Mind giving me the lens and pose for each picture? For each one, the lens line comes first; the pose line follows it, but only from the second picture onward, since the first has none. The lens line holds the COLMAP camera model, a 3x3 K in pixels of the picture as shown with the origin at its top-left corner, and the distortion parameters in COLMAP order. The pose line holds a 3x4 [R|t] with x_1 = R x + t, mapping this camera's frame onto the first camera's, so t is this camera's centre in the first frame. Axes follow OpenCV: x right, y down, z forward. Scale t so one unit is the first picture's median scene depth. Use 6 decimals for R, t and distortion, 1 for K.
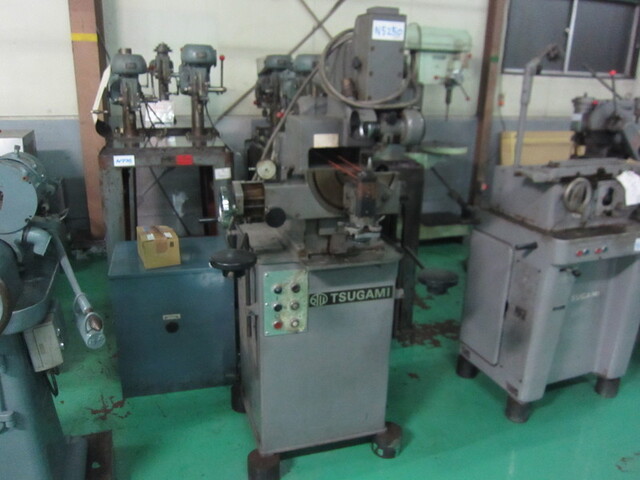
lens RADIAL K [[530.0, 0, 320.0], [0, 530.0, 240.0], [0, 0, 1]] dist [-0.056511, -0.006246]
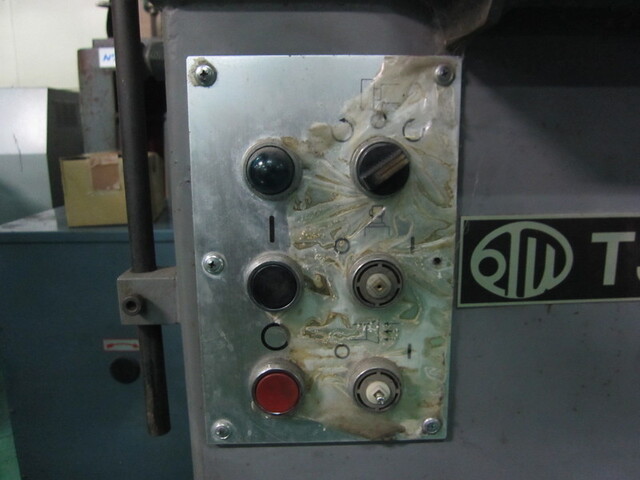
lens RADIAL K [[530.0, 0, 320.0], [0, 530.0, 240.0], [0, 0, 1]] dist [-0.056511, -0.006246]
pose [[0.962846, 0.019157, -0.269373, -0.019748], [-0.048299, 0.993614, -0.101976, 0.127244], [0.265699, 0.111198, 0.957622, 0.821241]]
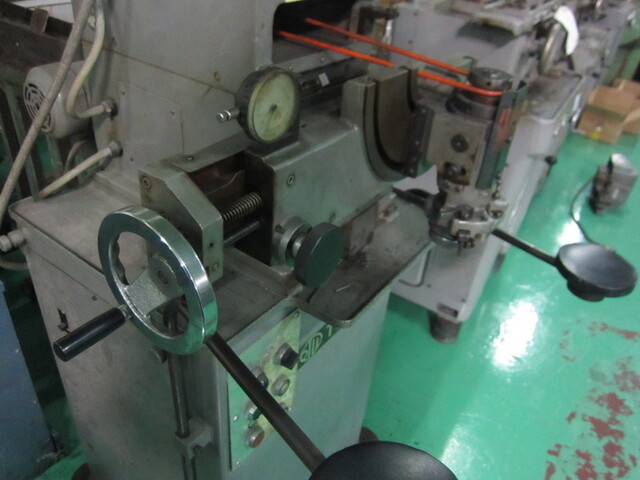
lens RADIAL K [[530.0, 0, 320.0], [0, 530.0, 240.0], [0, 0, 1]] dist [-0.056511, -0.006246]
pose [[0.801842, -0.290059, 0.522413, -0.216122], [0.107728, 0.930126, 0.351085, -0.142462], [-0.587745, -0.225236, 0.777061, 0.654193]]
